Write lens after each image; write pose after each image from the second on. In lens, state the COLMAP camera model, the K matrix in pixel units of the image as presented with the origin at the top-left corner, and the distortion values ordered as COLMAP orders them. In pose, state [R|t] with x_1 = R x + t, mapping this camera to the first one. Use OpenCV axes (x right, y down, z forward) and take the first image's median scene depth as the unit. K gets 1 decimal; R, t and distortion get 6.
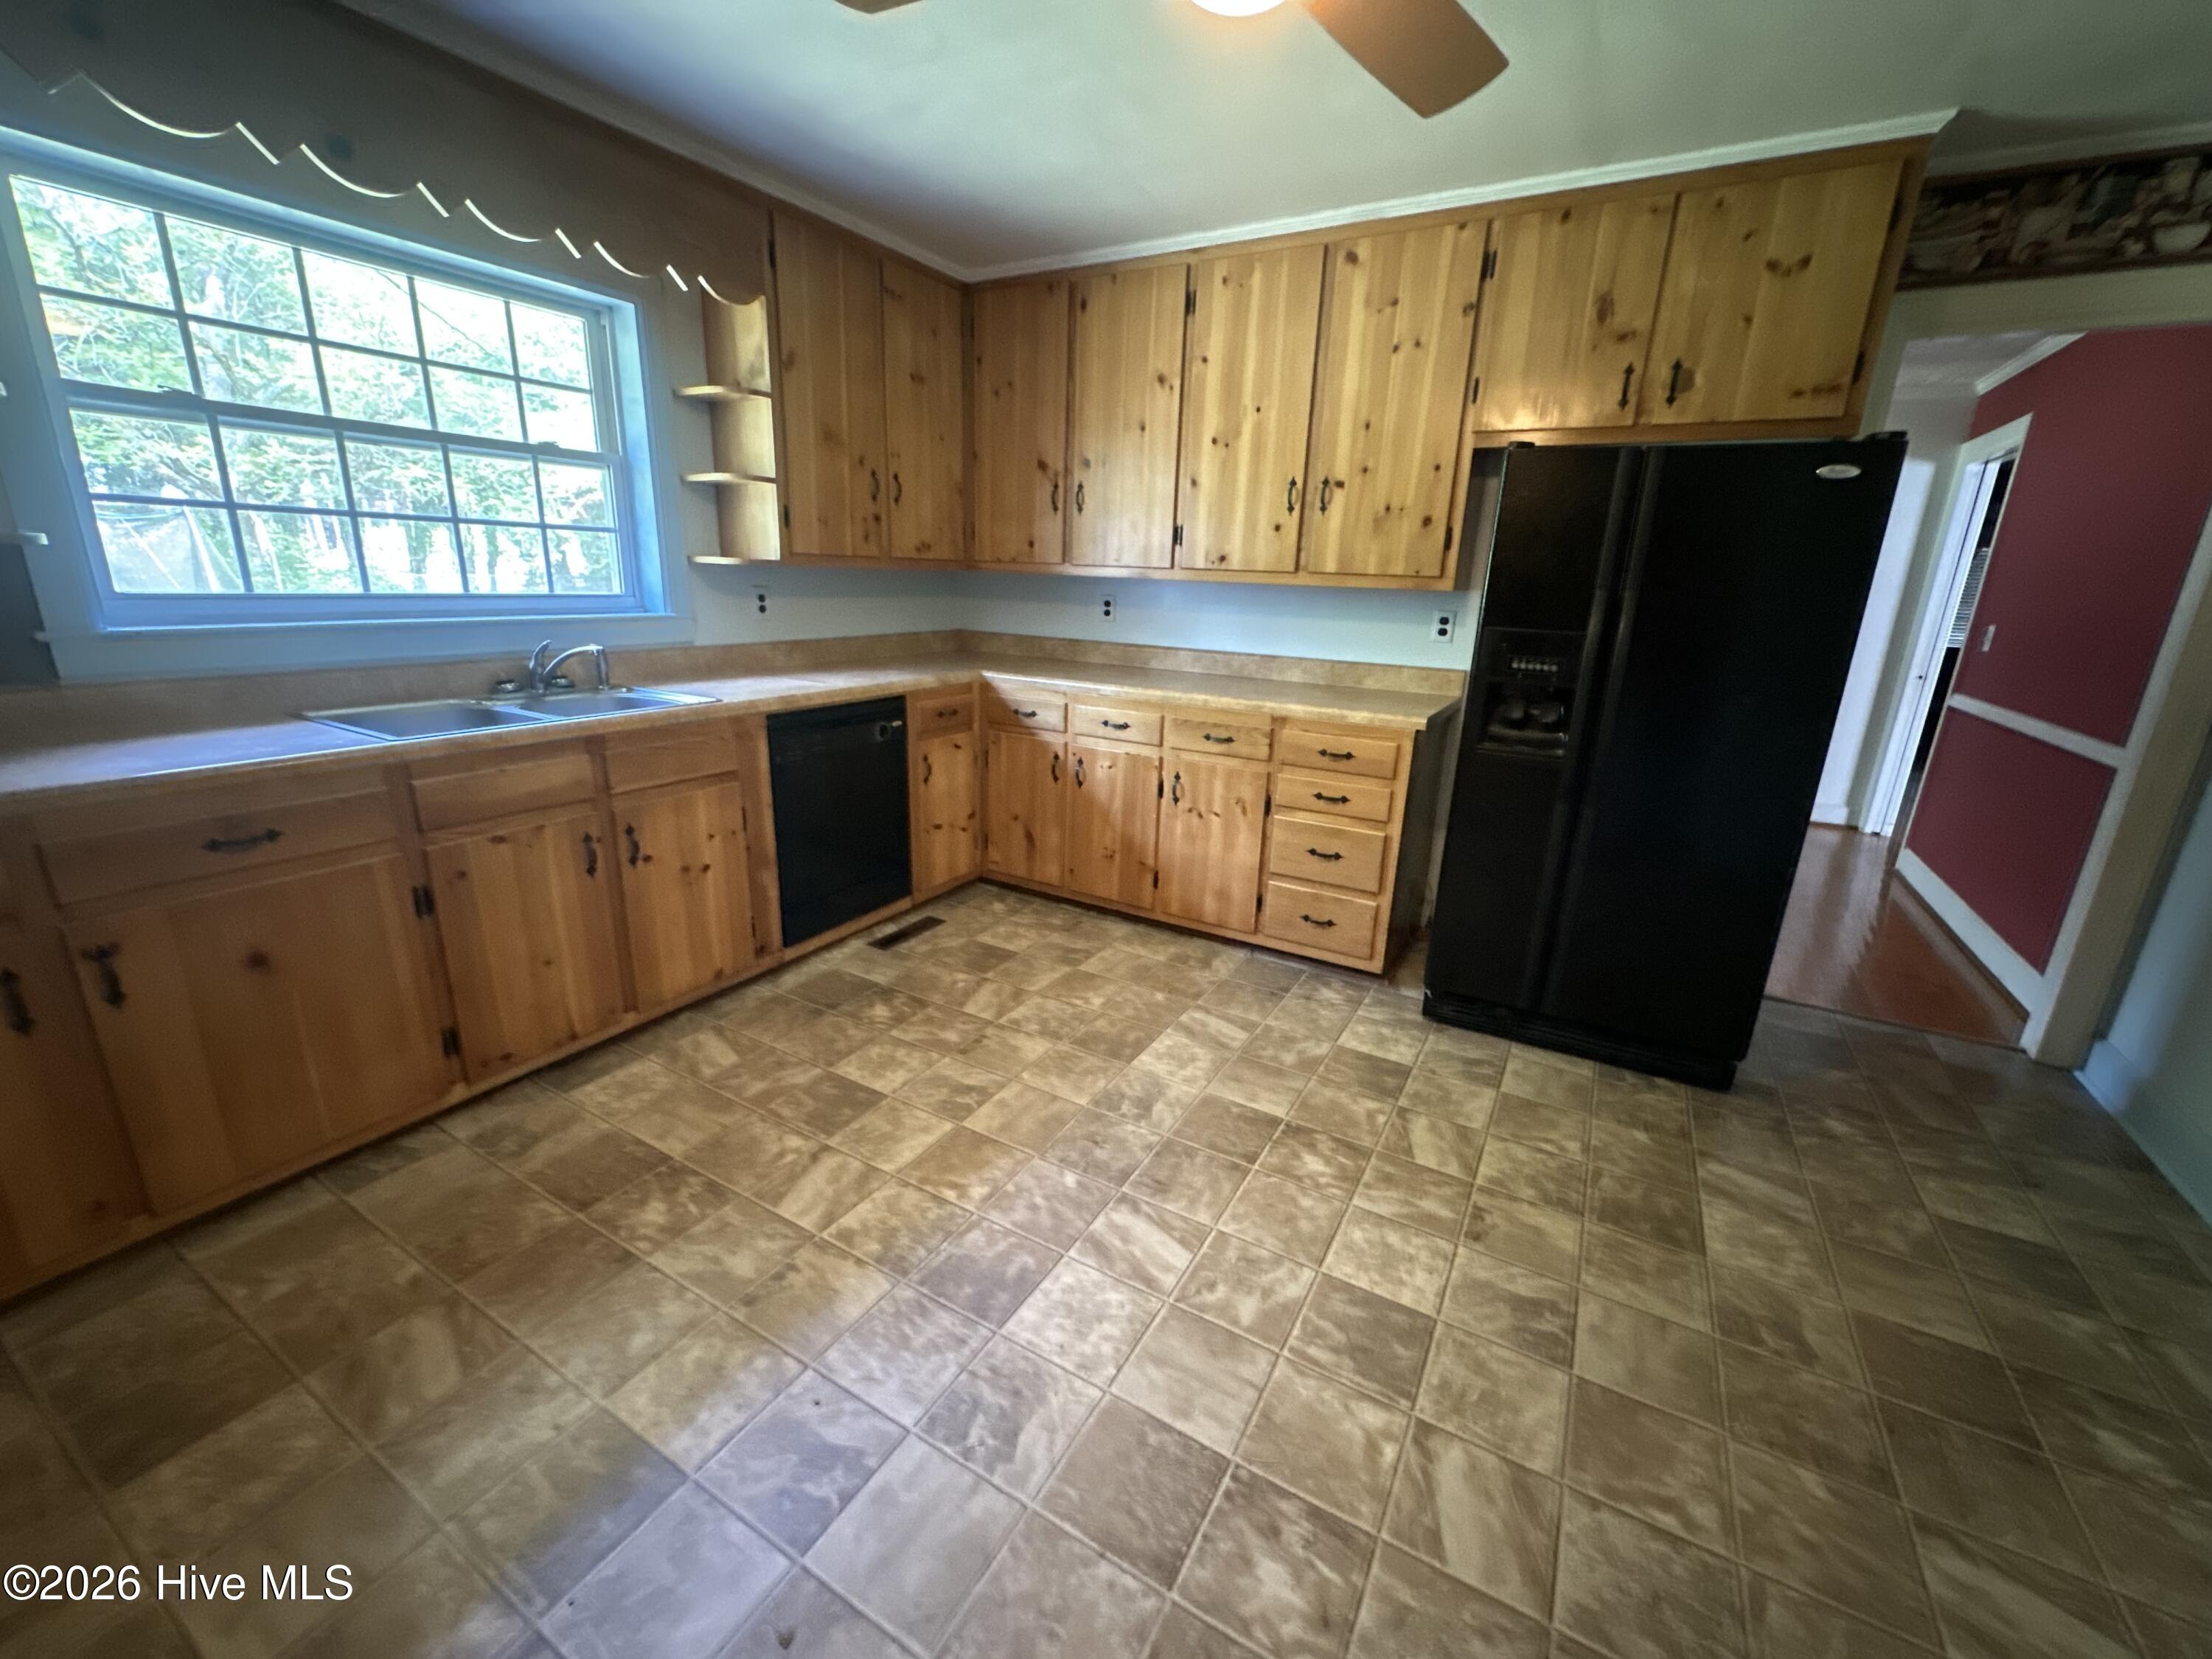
lens RADIAL K [[888.0, 0, 1111.2], [0, 888.0, 832.4], [0, 0, 1]] dist [-0.004522, 0.000380]
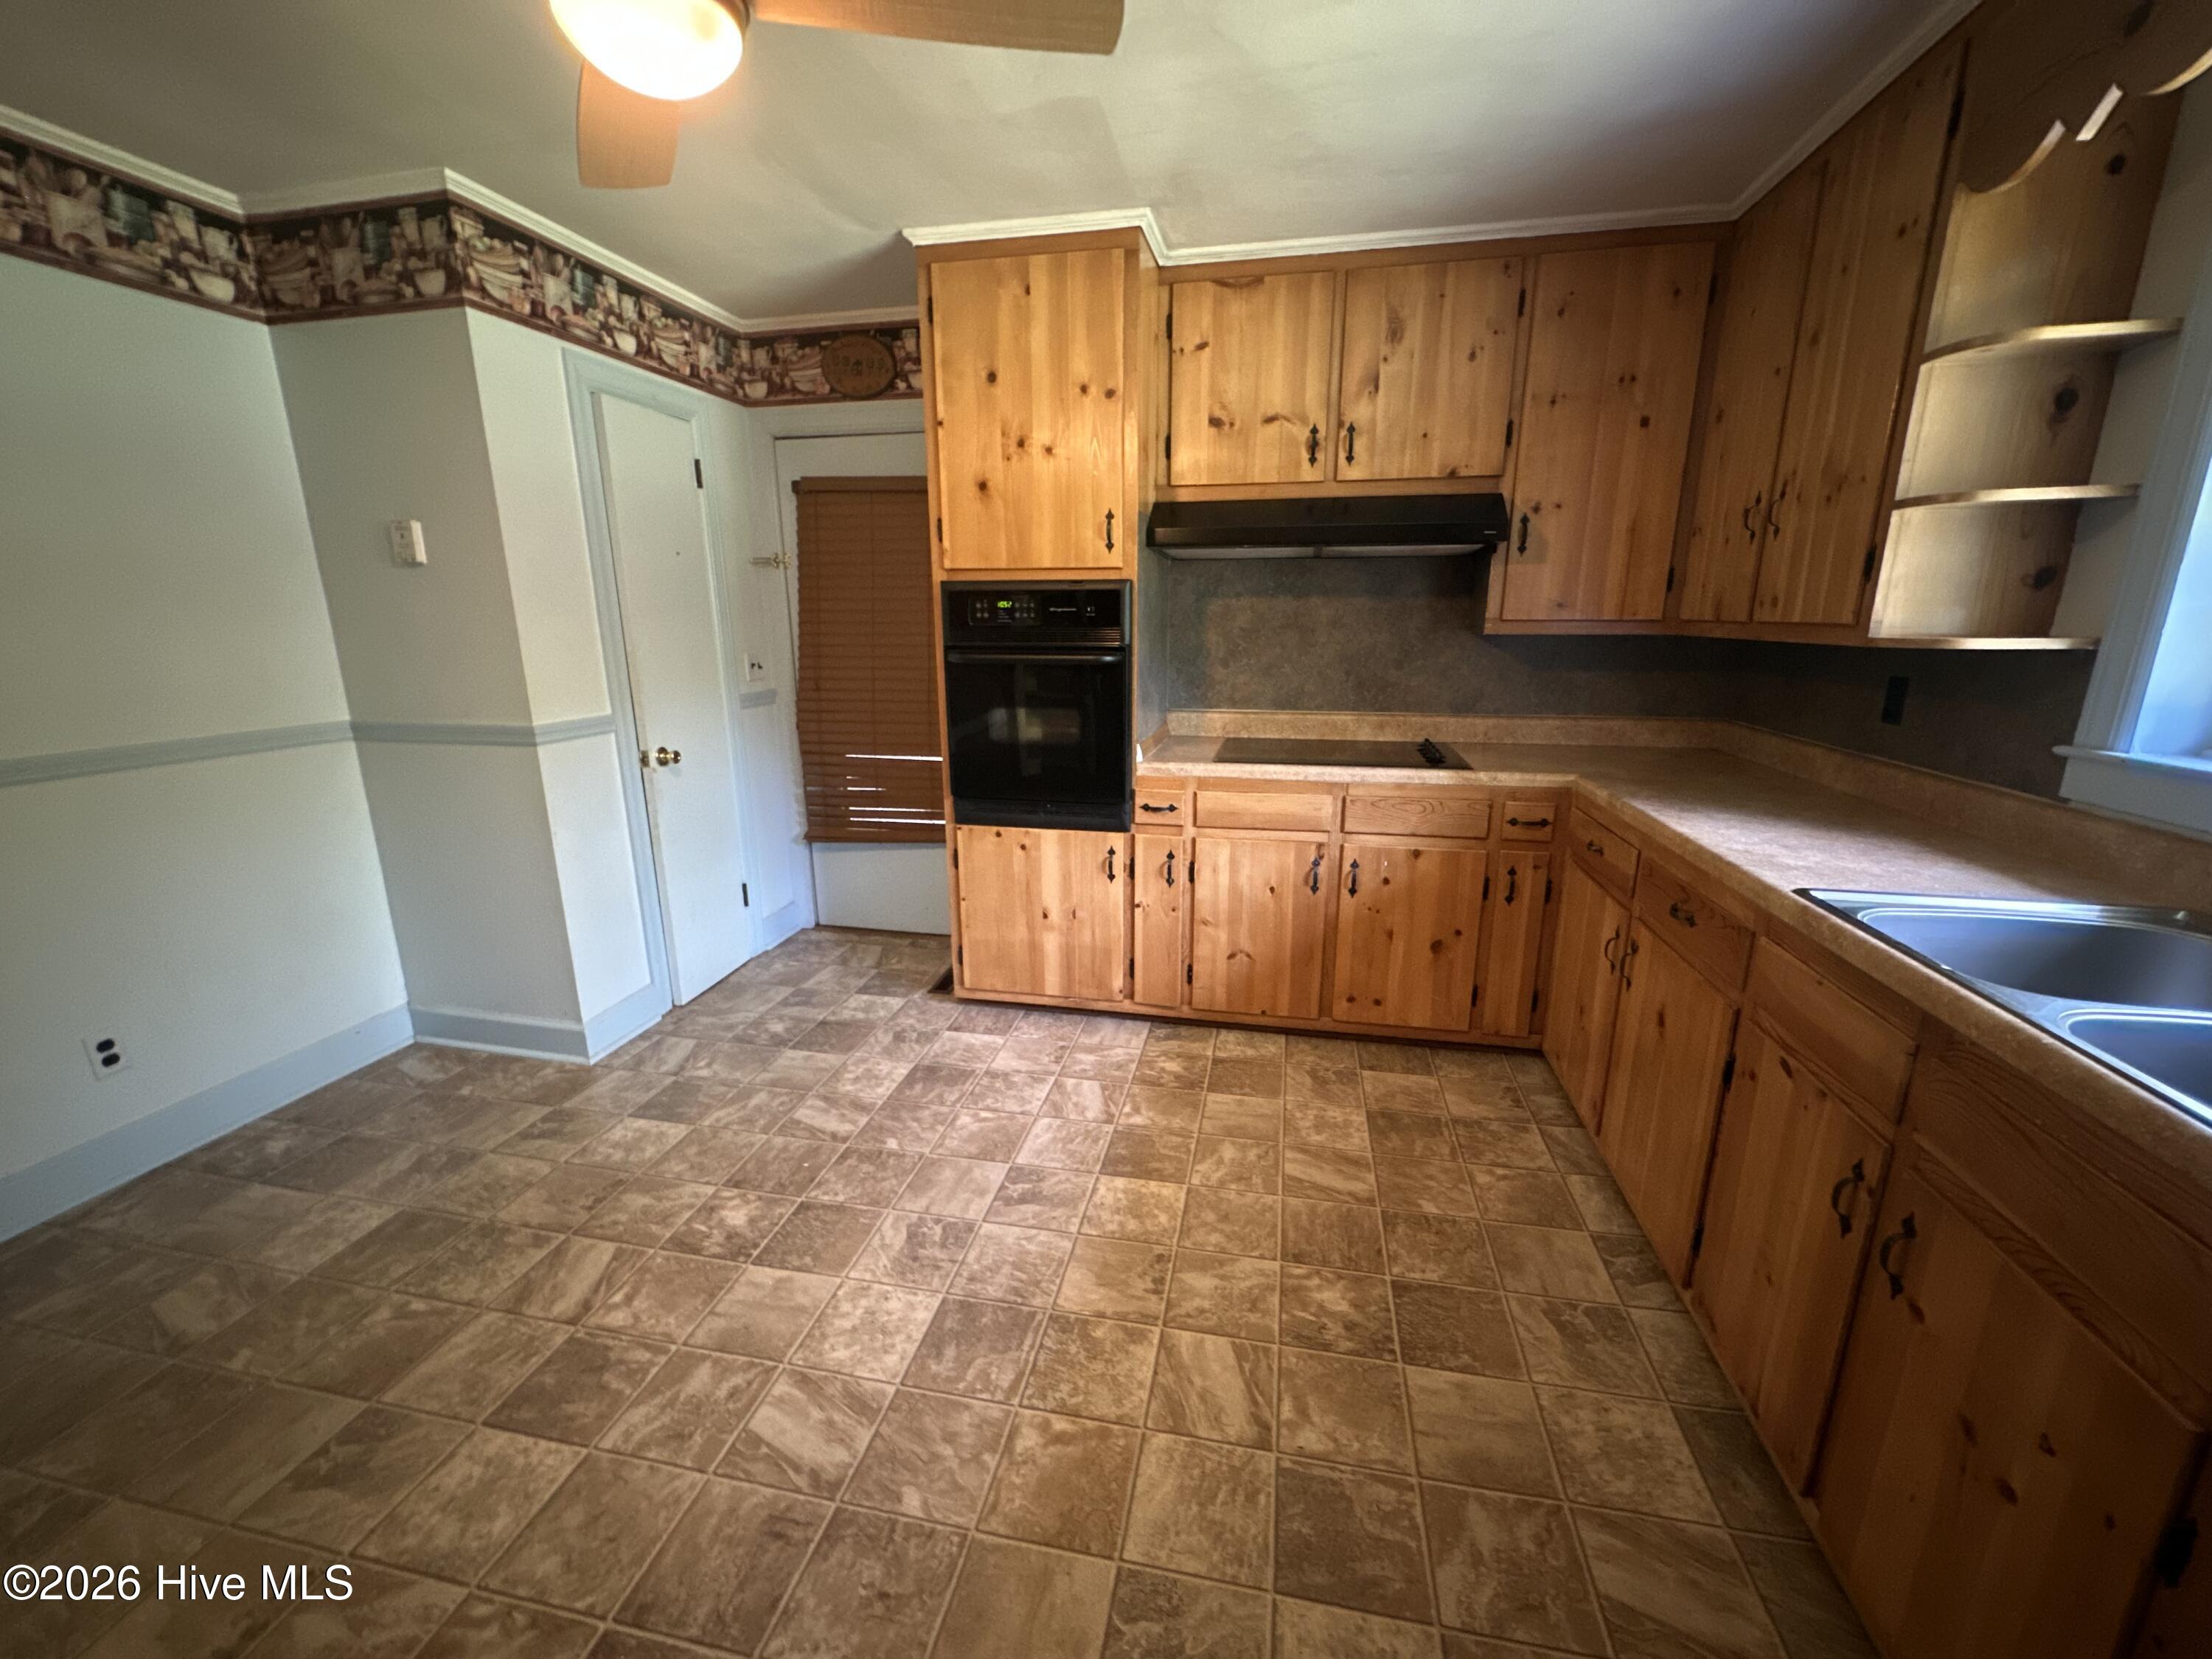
lens RADIAL K [[888.0, 0, 1106.6], [0, 888.0, 832.3], [0, 0, 1]] dist [-0.004522, 0.000380]
pose [[-0.950633, 0.042997, -0.307324, 0.000130], [-0.115492, 0.870189, 0.478991, -0.373659], [0.288025, 0.490838, -0.822265, 1.199629]]
